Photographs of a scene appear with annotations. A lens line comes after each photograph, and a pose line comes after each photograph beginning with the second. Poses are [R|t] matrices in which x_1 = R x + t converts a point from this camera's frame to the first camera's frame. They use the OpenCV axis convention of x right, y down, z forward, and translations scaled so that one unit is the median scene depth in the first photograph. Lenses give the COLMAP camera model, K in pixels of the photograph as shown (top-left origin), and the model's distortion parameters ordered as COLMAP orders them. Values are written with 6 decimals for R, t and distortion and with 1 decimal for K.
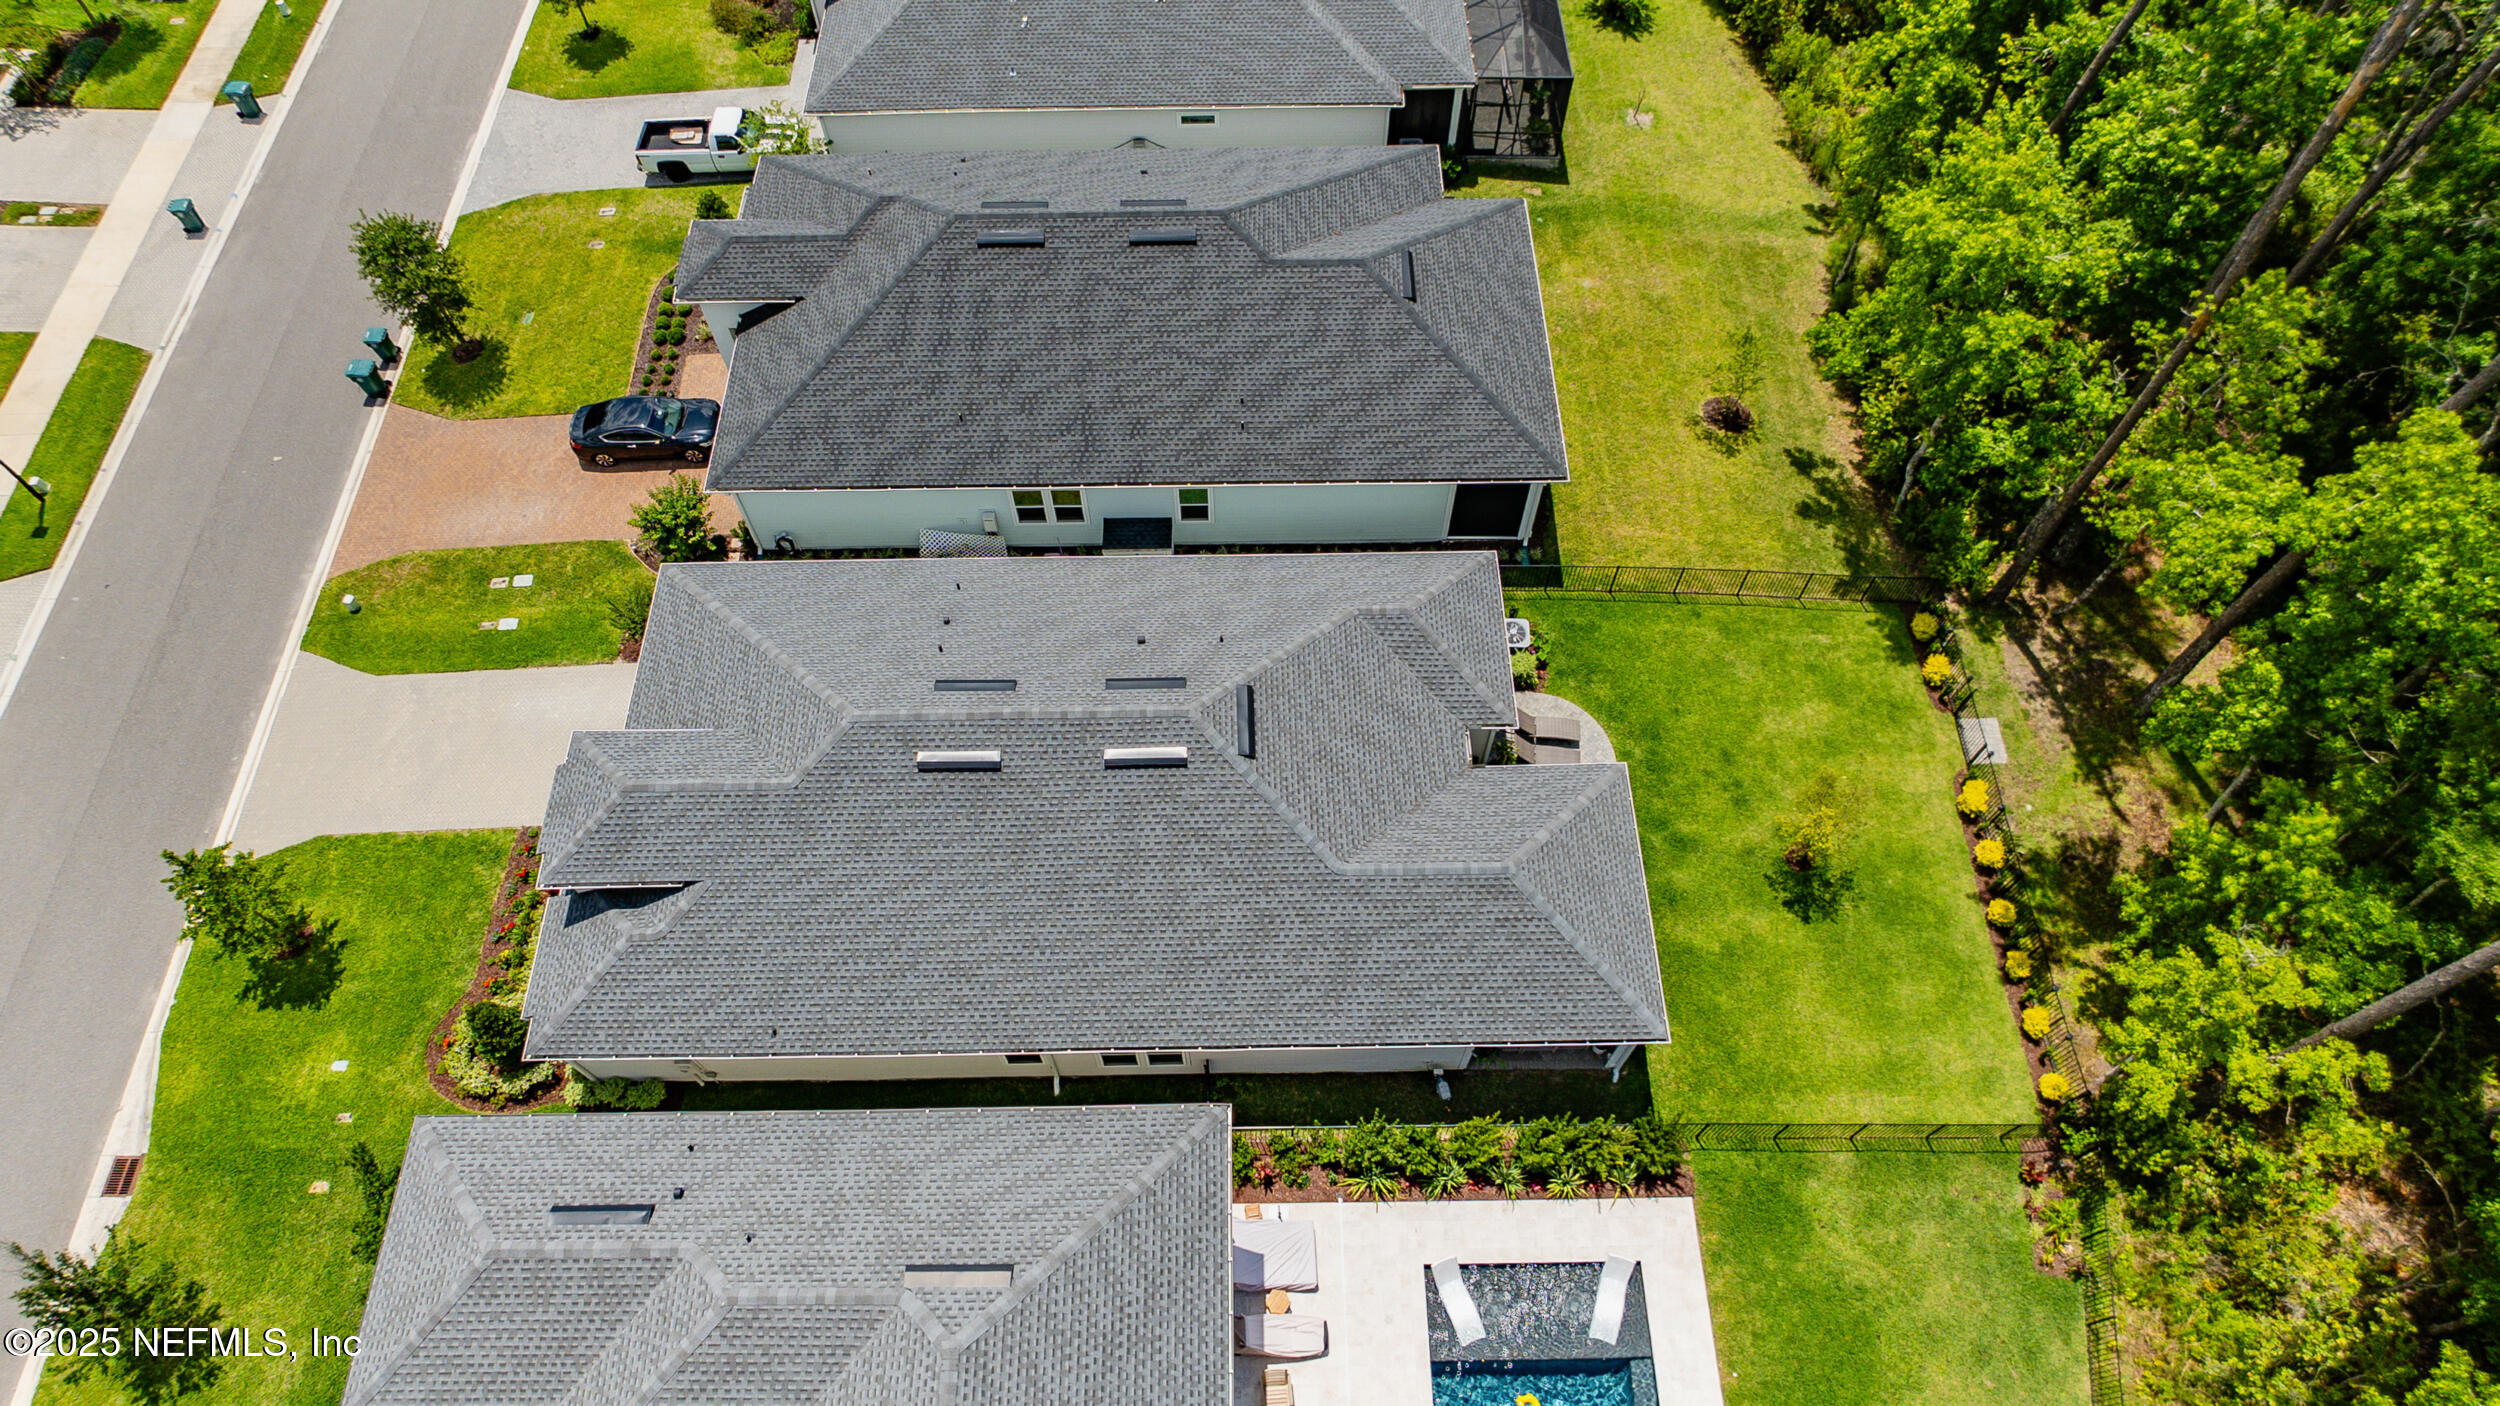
lens RADIAL K [[1506.7, 0, 1259.5], [0, 1506.7, 690.5], [0, 0, 1]] dist [-0.037078, 0.007418]
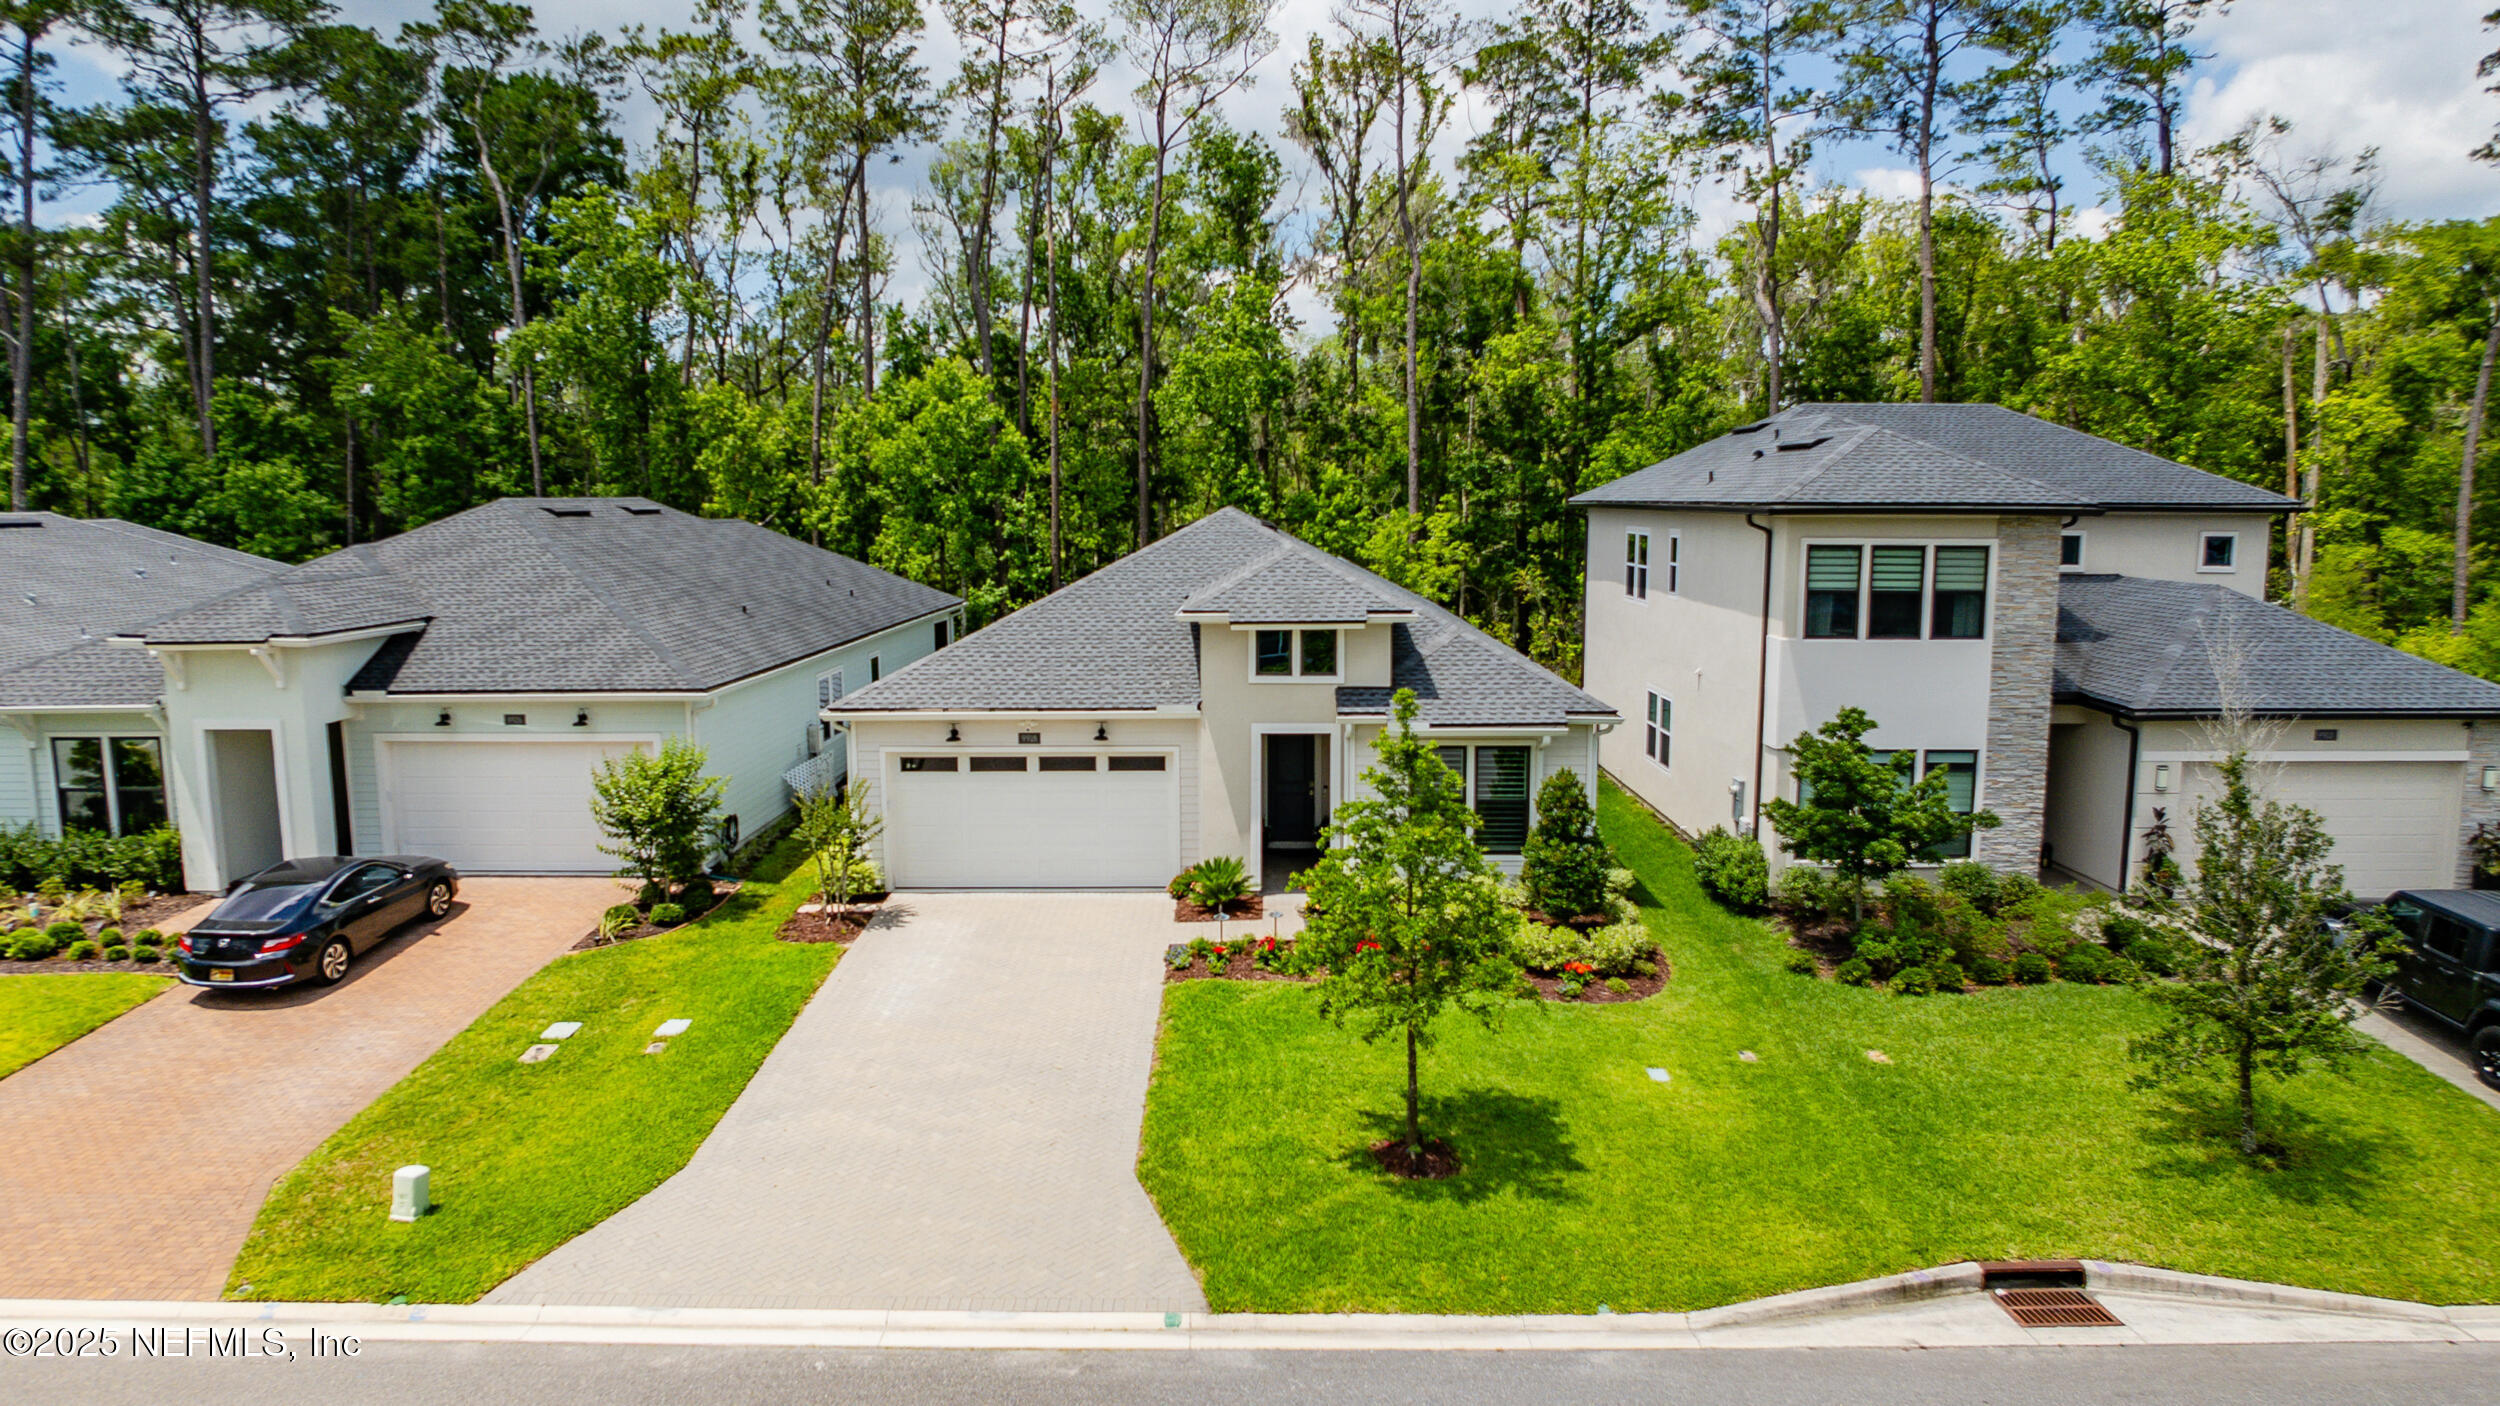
lens RADIAL K [[1506.7, 0, 1254.3], [0, 1506.7, 698.5], [0, 0, 1]] dist [-0.037078, 0.007418]
pose [[0.019652, -0.123015, 0.992210, -0.991783], [0.860229, 0.507836, 0.045924, 0.039391], [-0.509530, 0.852625, 0.115801, 0.799987]]
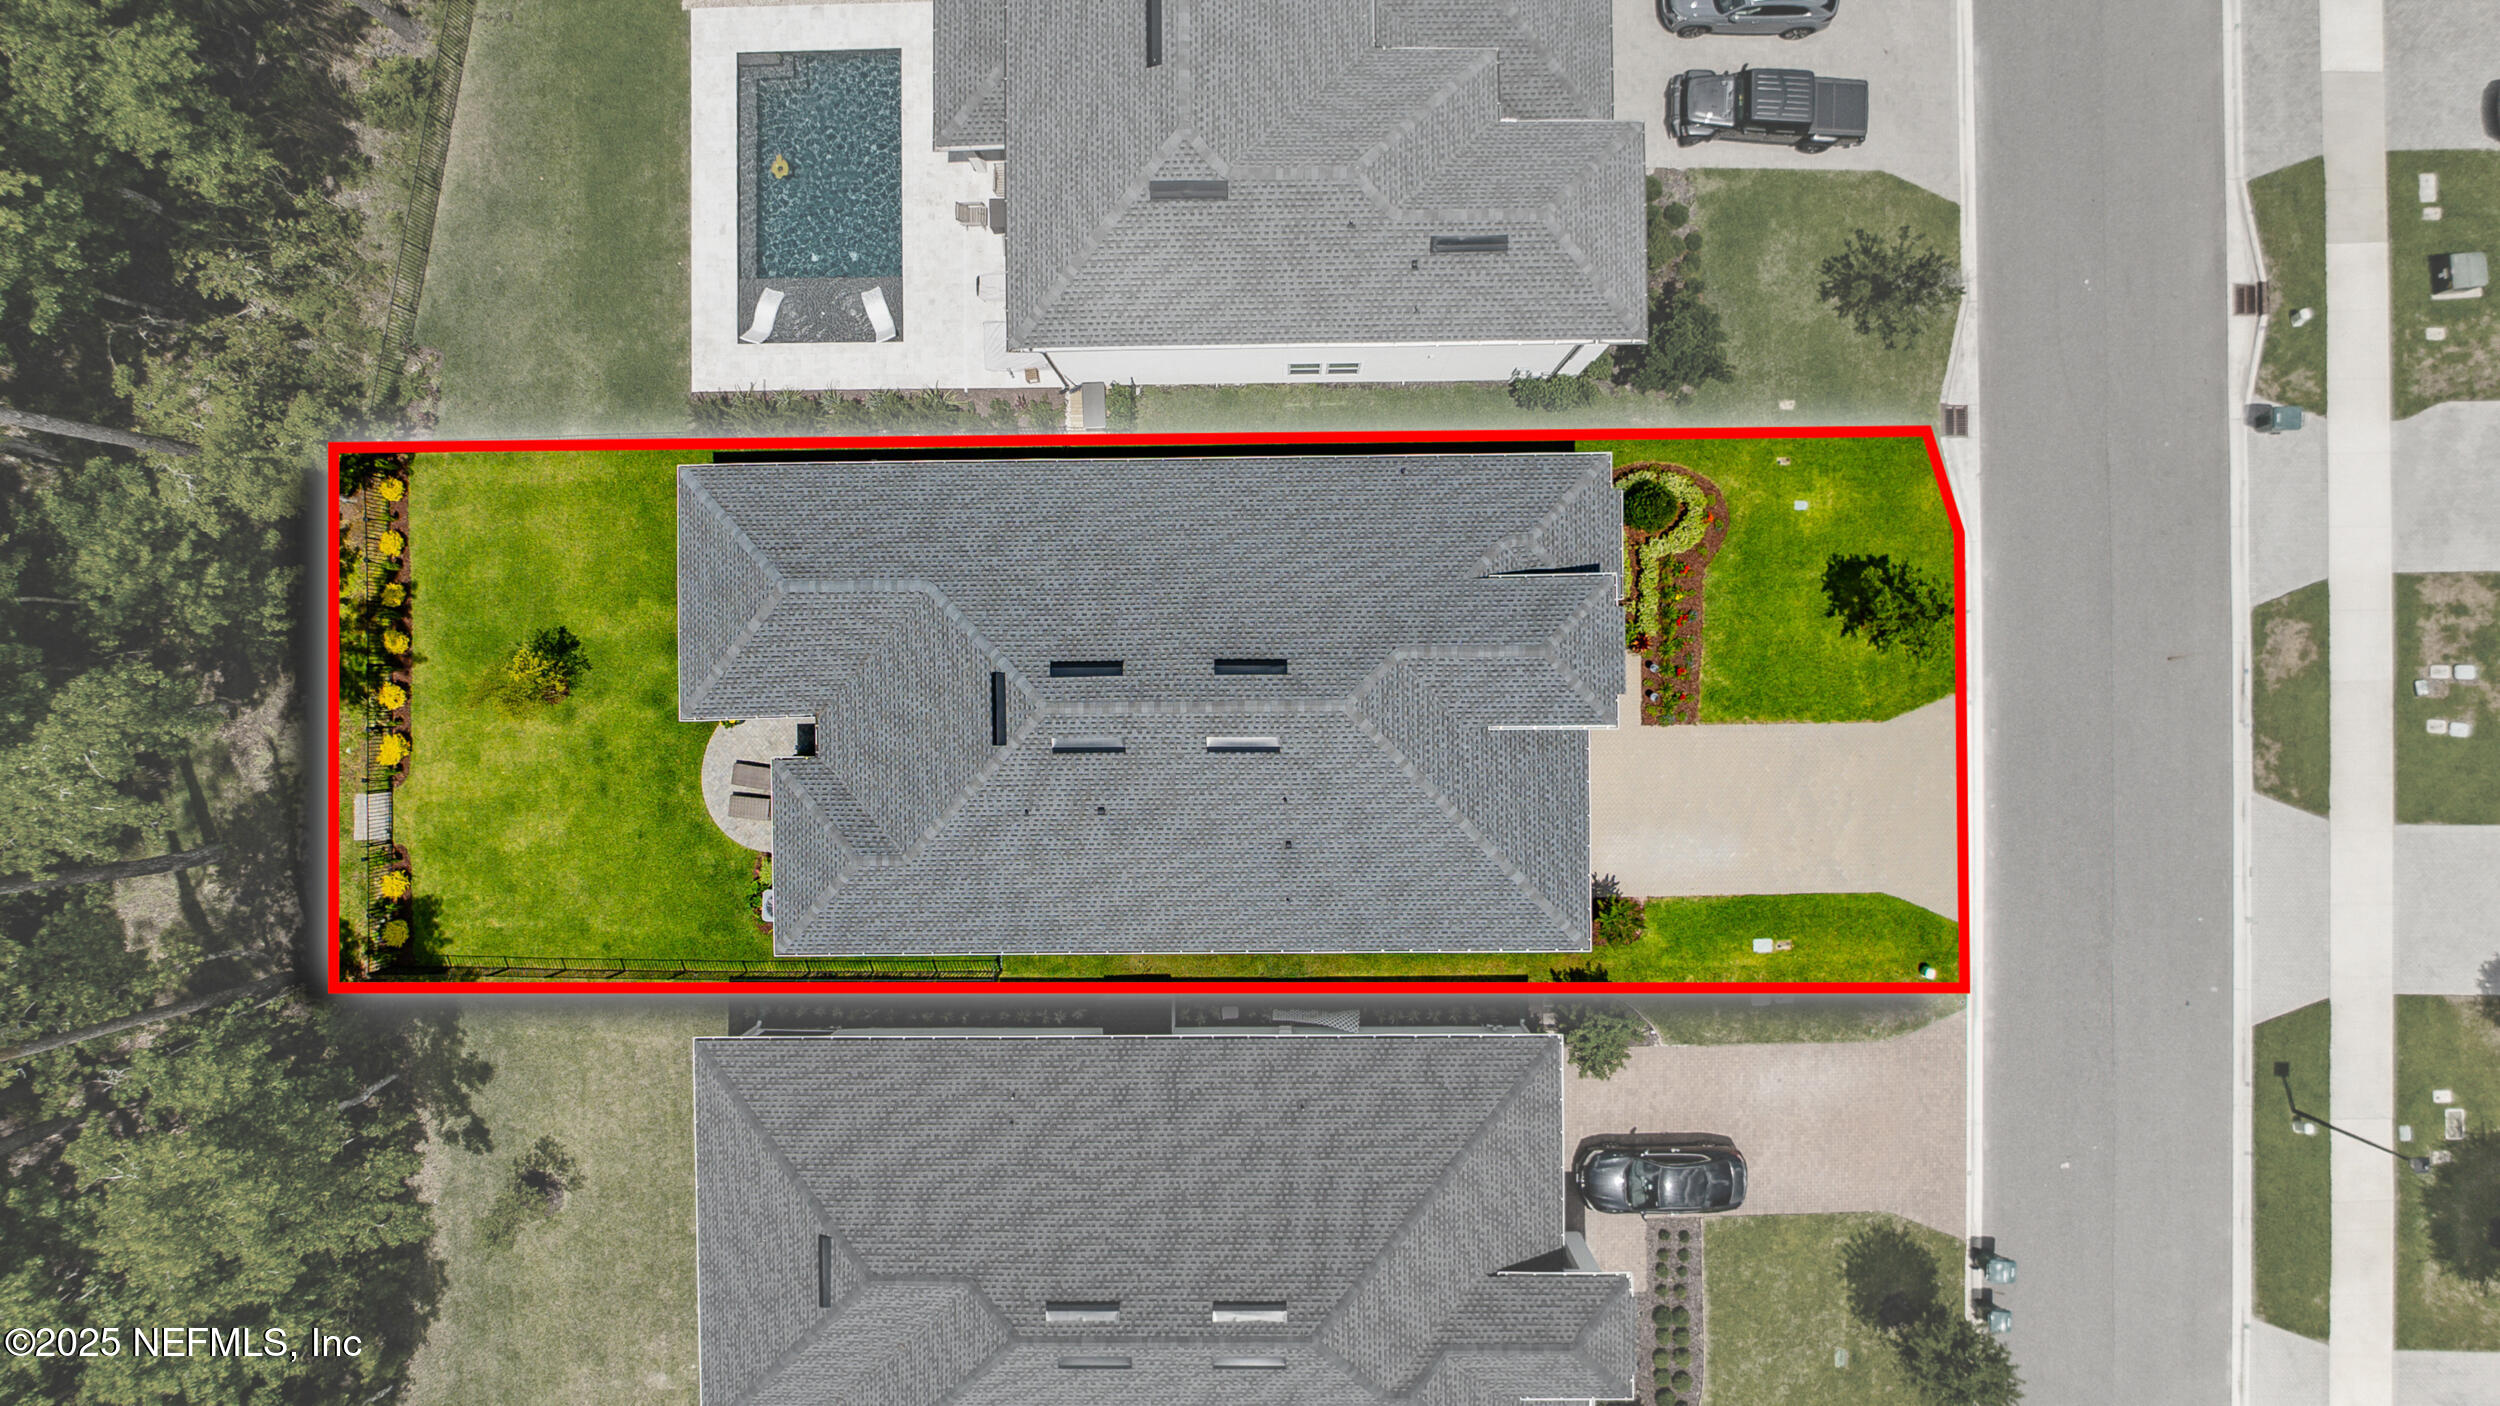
lens RADIAL K [[1506.7, 0, 1258.8], [0, 1506.7, 720.5], [0, 0, 1]] dist [-0.037078, 0.007418]
pose [[-0.999726, -0.010540, 0.020887, -0.188122], [0.019568, -0.866062, 0.499553, -0.447787], [0.012824, 0.499825, 0.866031, 0.035928]]
